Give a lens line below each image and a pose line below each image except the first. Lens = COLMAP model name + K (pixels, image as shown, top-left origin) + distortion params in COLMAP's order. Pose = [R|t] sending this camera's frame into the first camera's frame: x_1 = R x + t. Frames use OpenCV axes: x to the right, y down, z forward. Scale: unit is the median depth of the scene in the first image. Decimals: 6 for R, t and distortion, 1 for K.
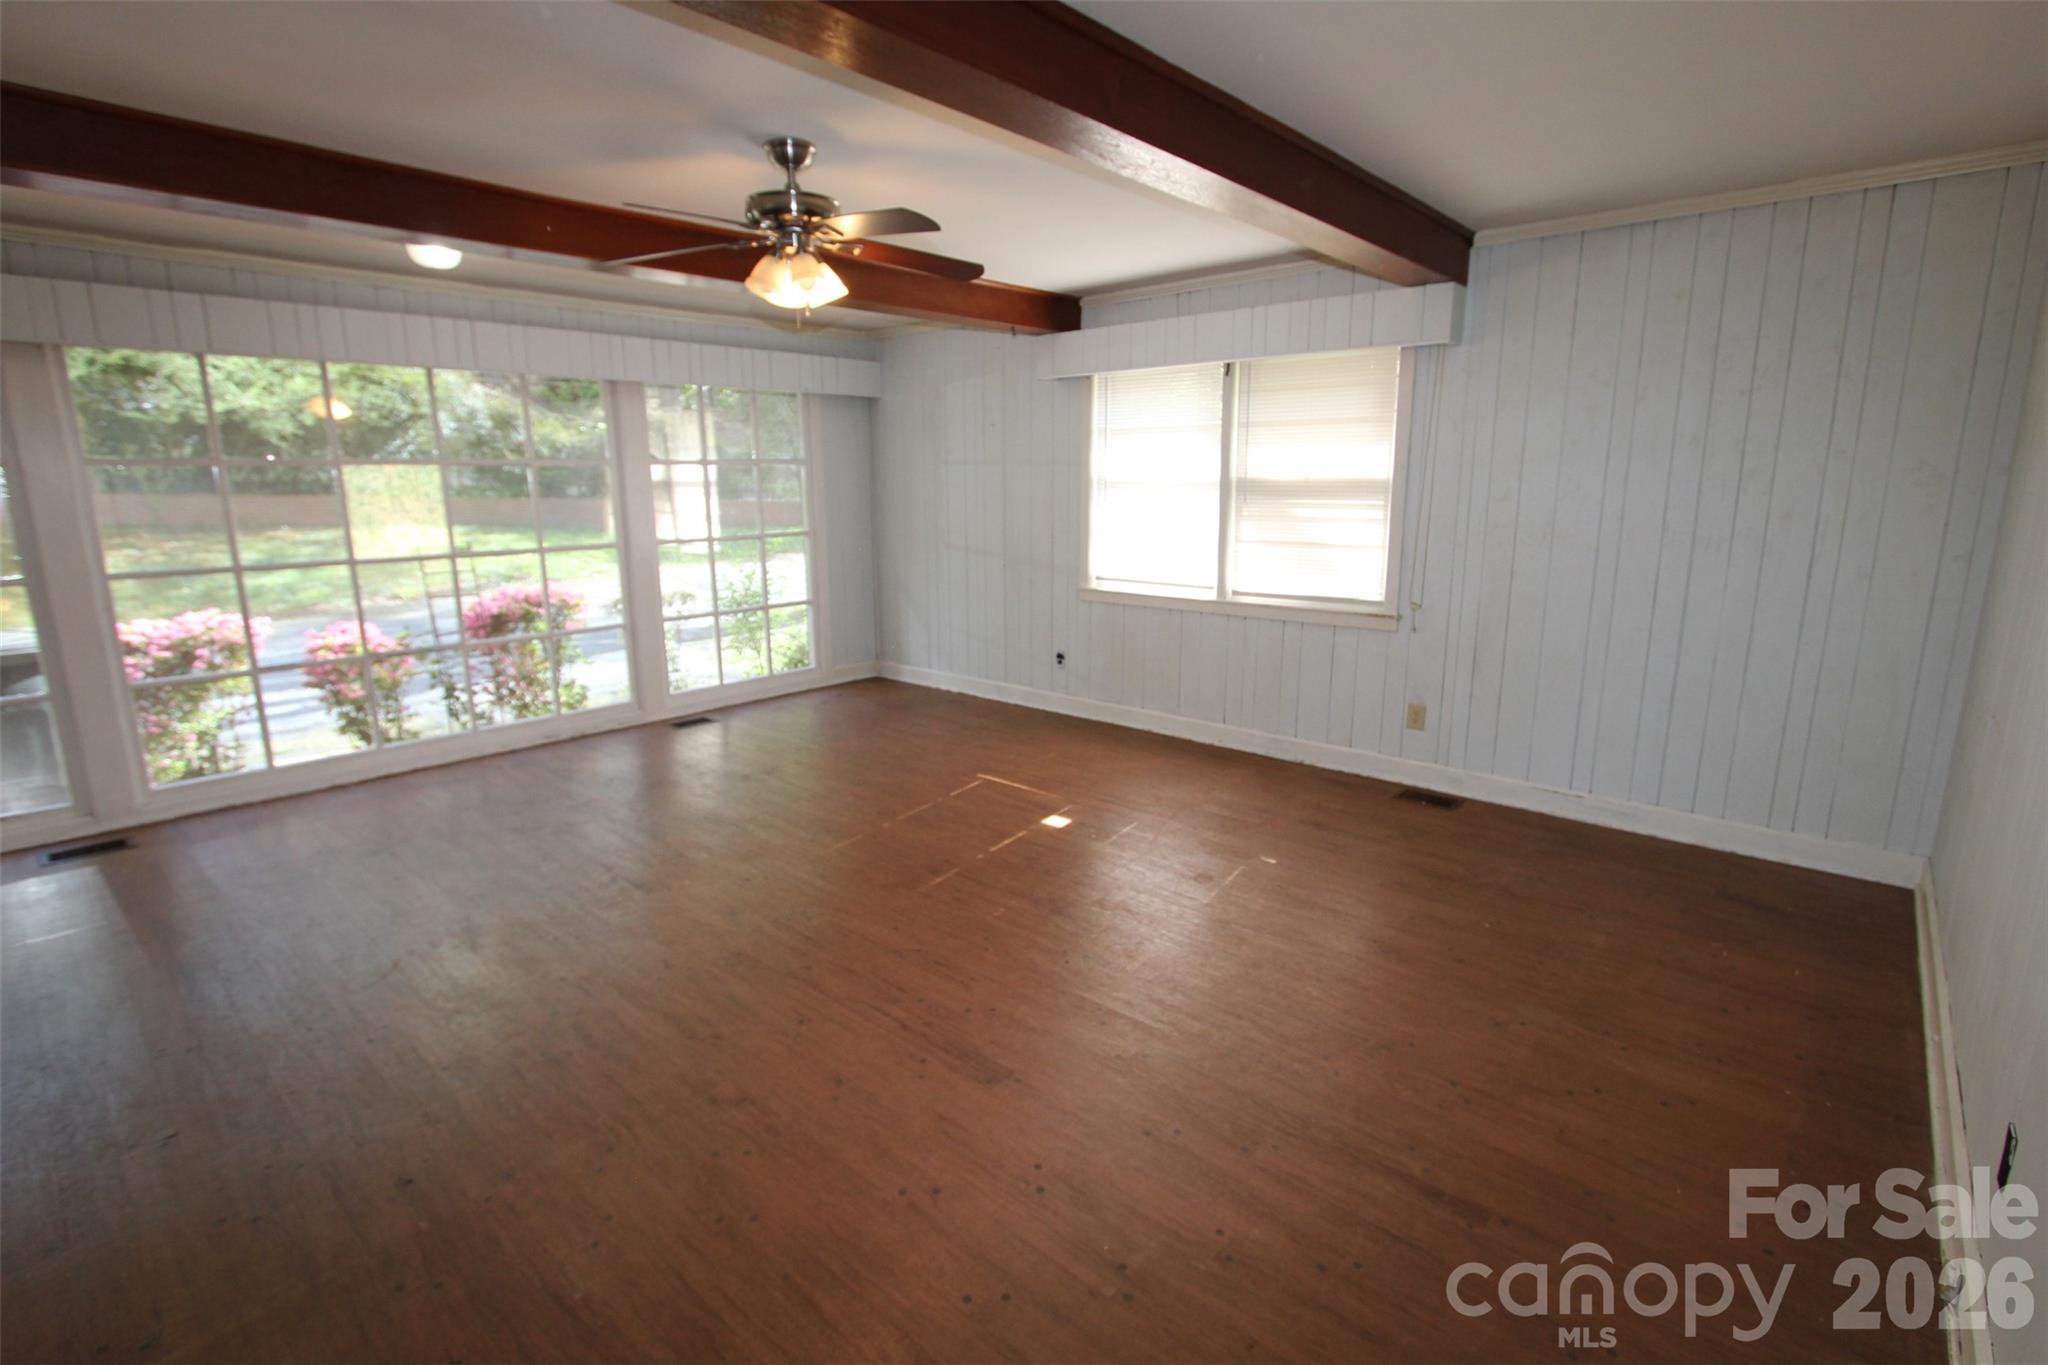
lens RADIAL K [[944.7, 0, 1032.0], [0, 944.7, 677.9], [0, 0, 1]] dist [-0.016014, 0.000285]
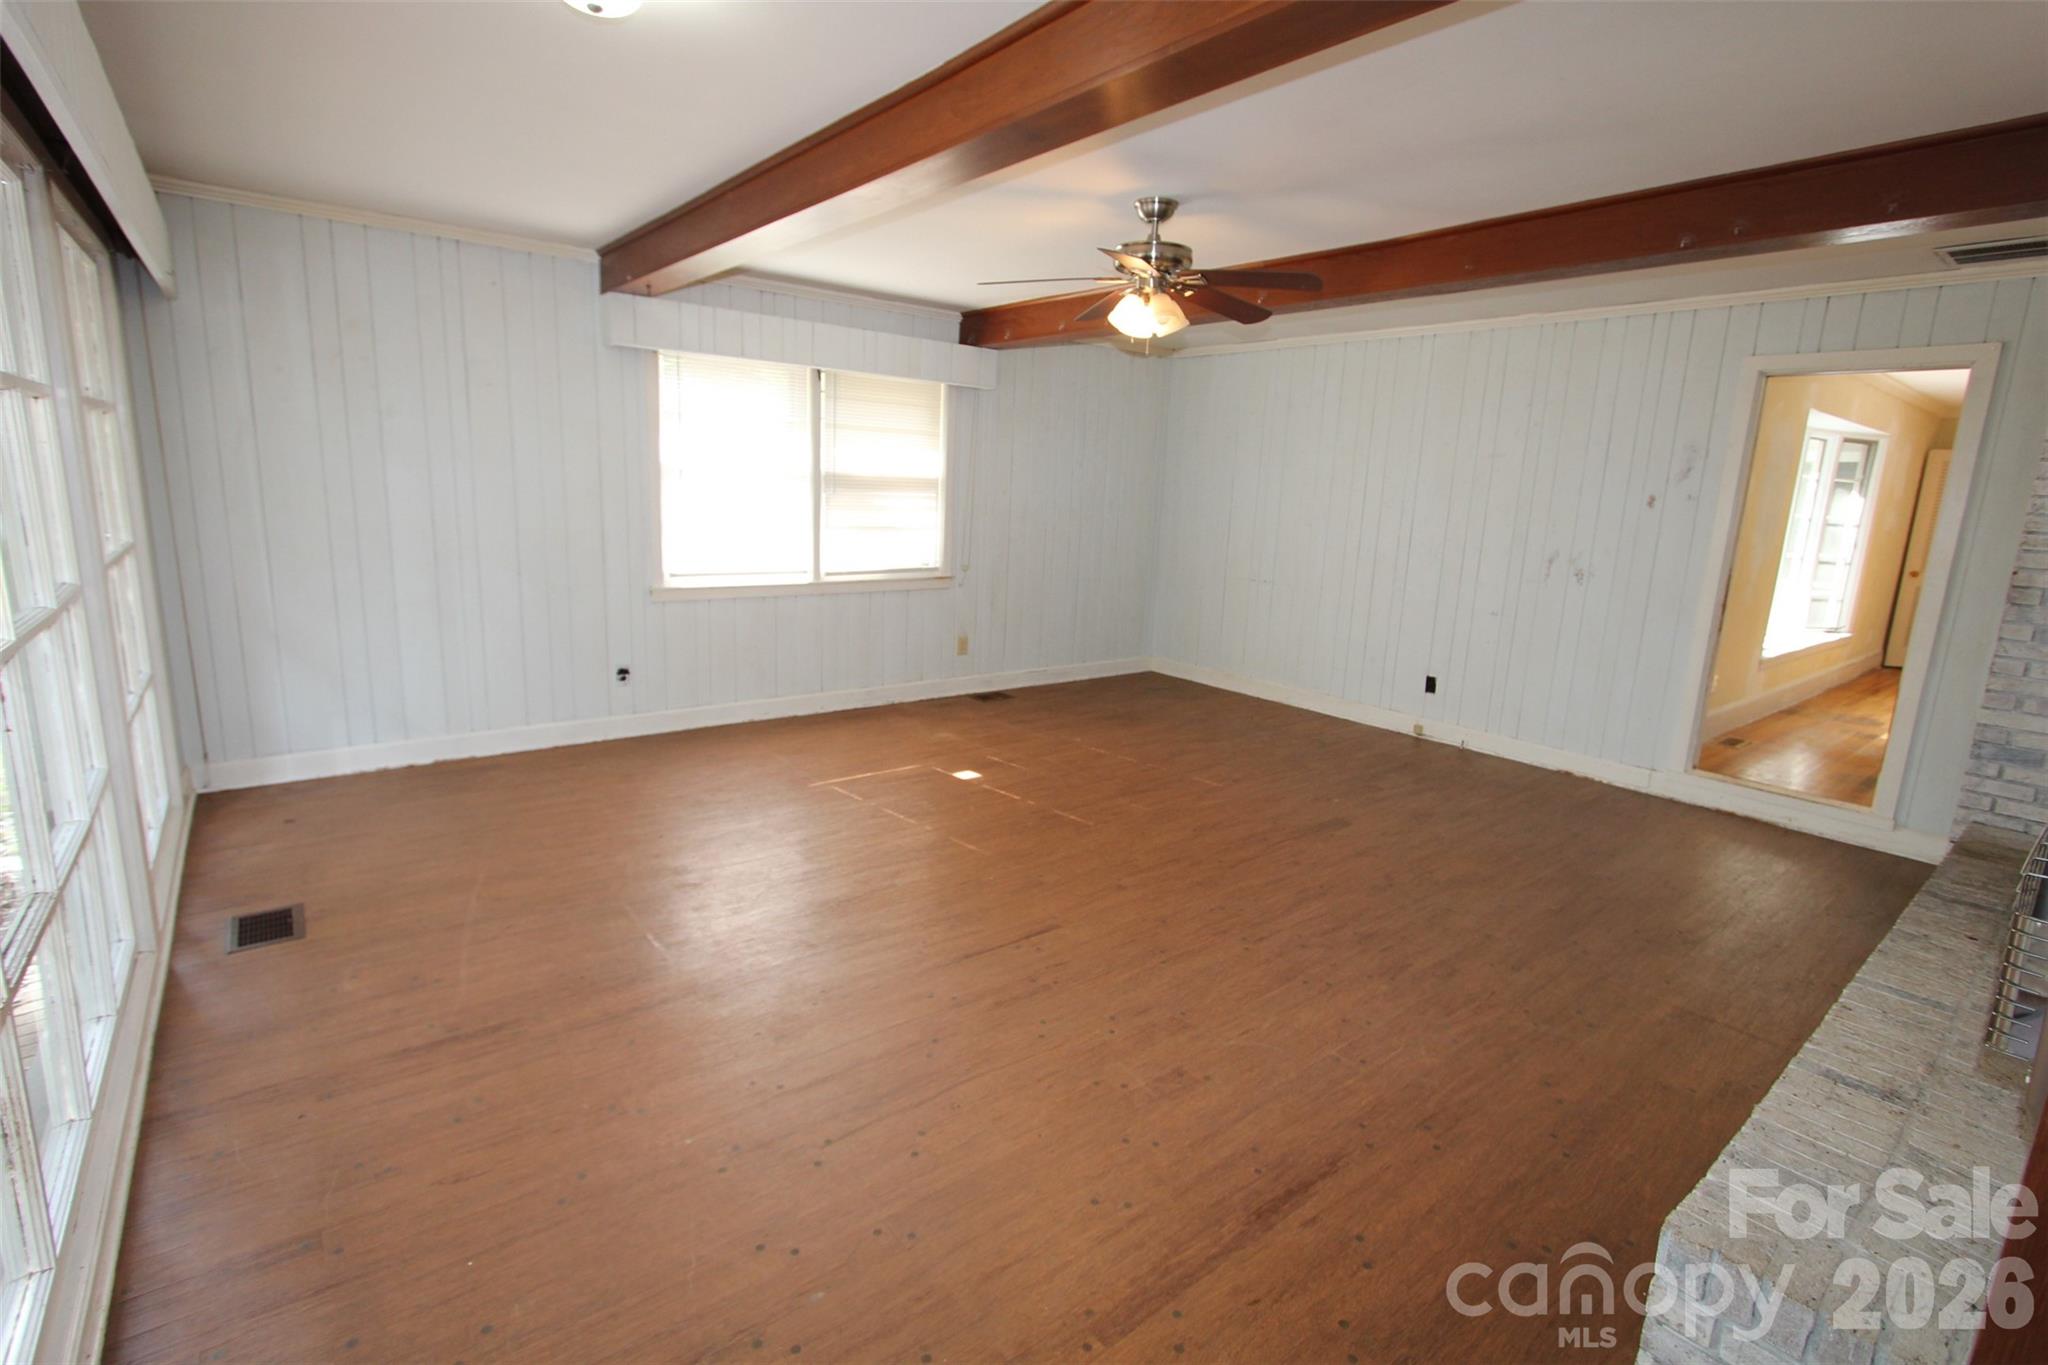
lens RADIAL K [[944.7, 0, 1034.6], [0, 944.7, 677.1], [0, 0, 1]] dist [-0.016014, 0.000285]
pose [[0.166675, -0.186956, 0.968126, -0.888112], [0.162749, 0.973609, 0.159996, -0.113574], [-0.972488, 0.130894, 0.192703, 0.573303]]
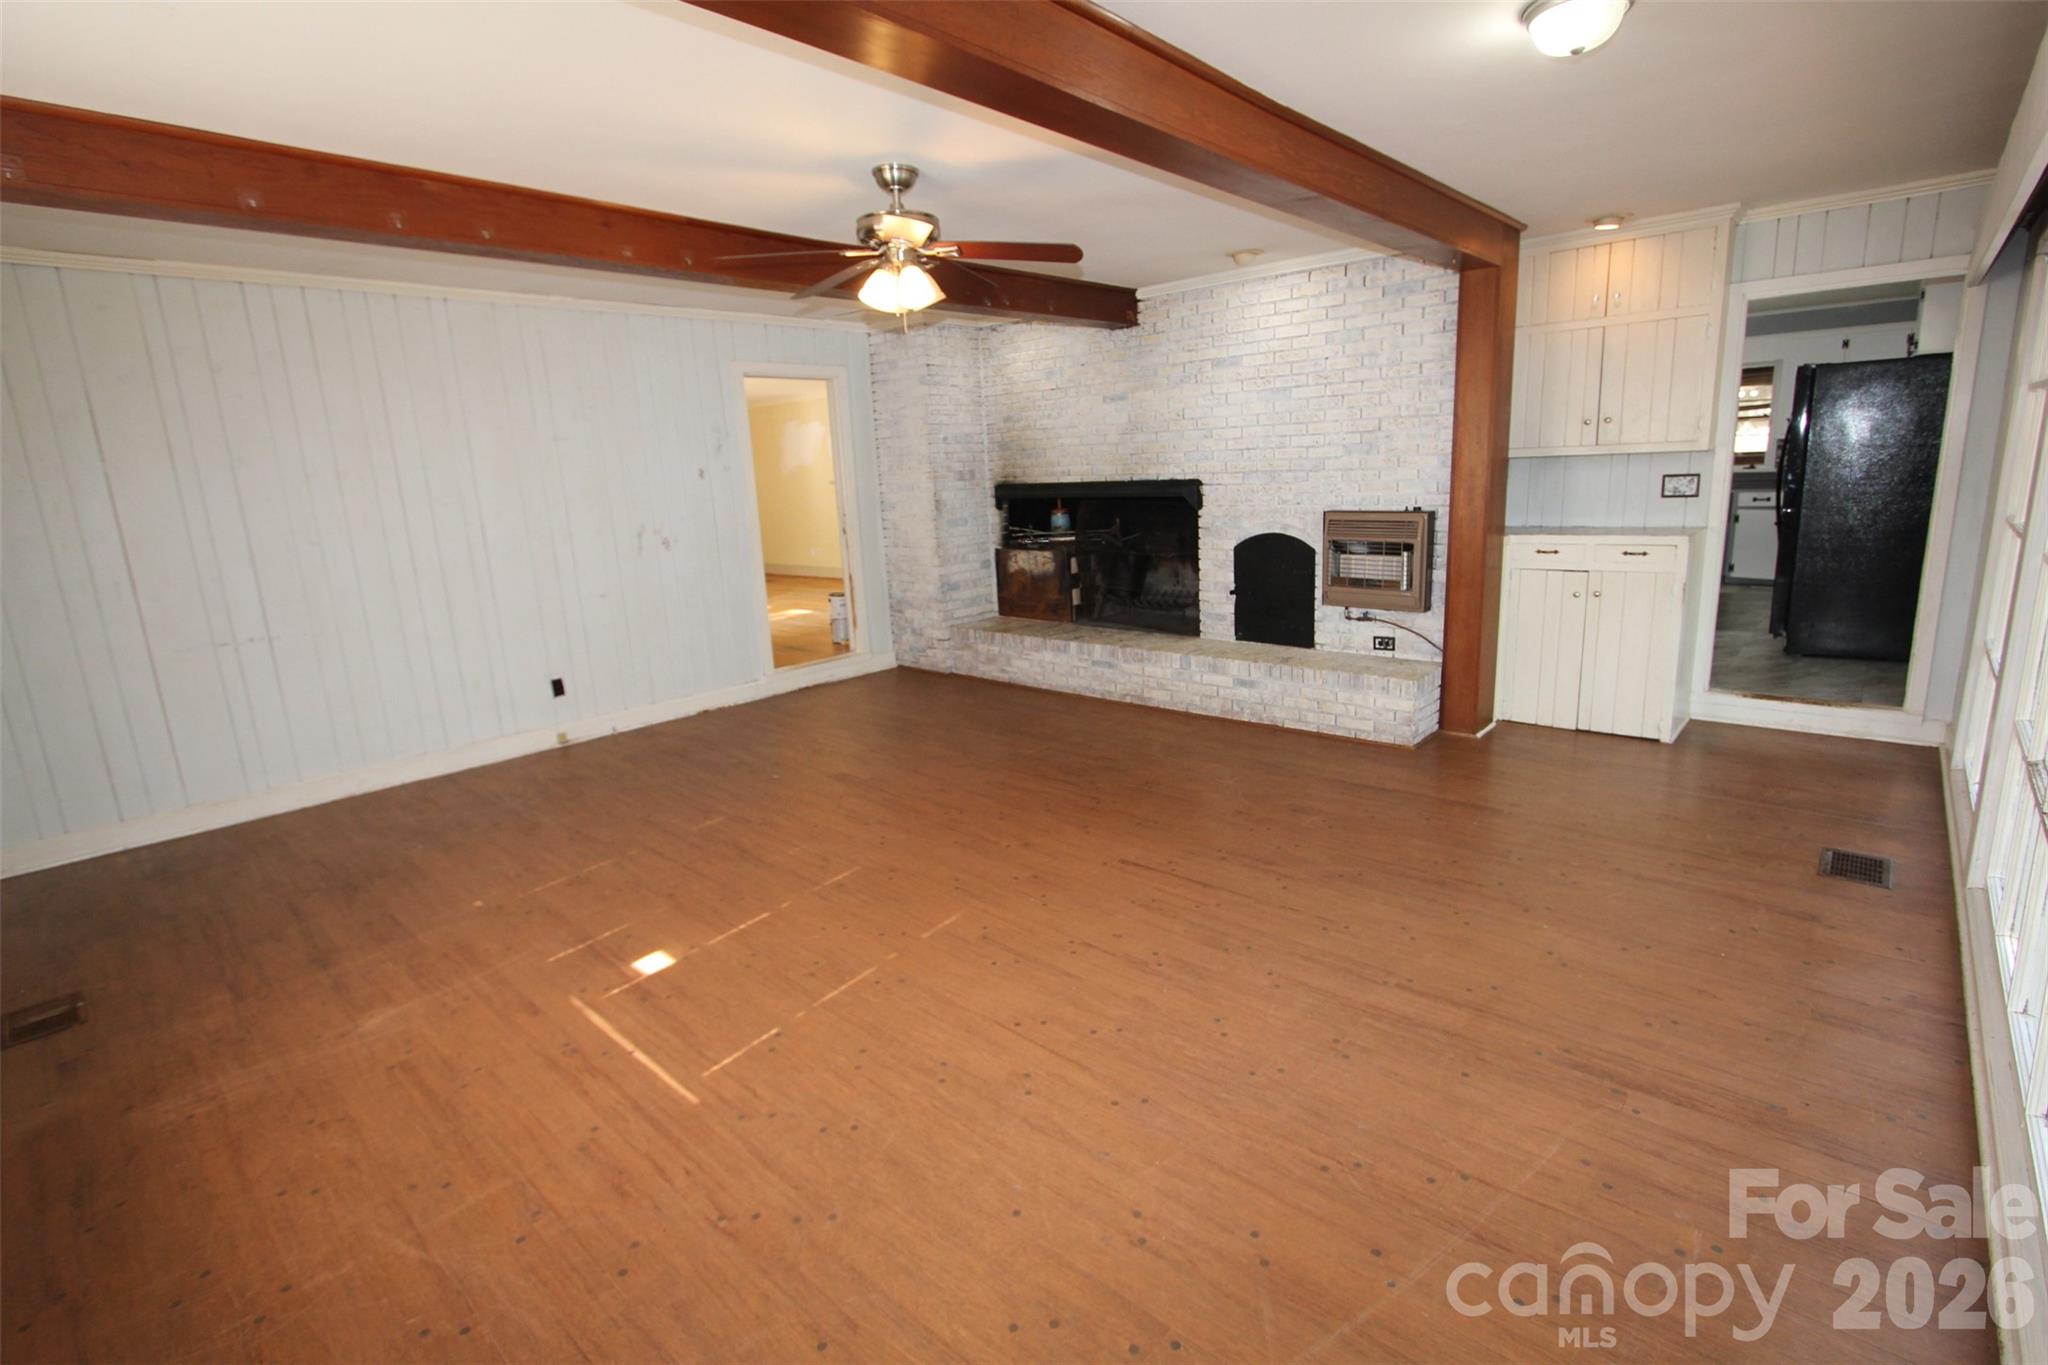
lens RADIAL K [[944.7, 0, 1028.5], [0, 944.7, 679.0], [0, 0, 1]] dist [-0.016014, 0.000285]
pose [[-0.998430, 0.044744, 0.033684, -0.245706], [0.054750, 0.906433, 0.418785, -0.273636], [-0.011795, 0.419972, -0.907460, 1.307280]]
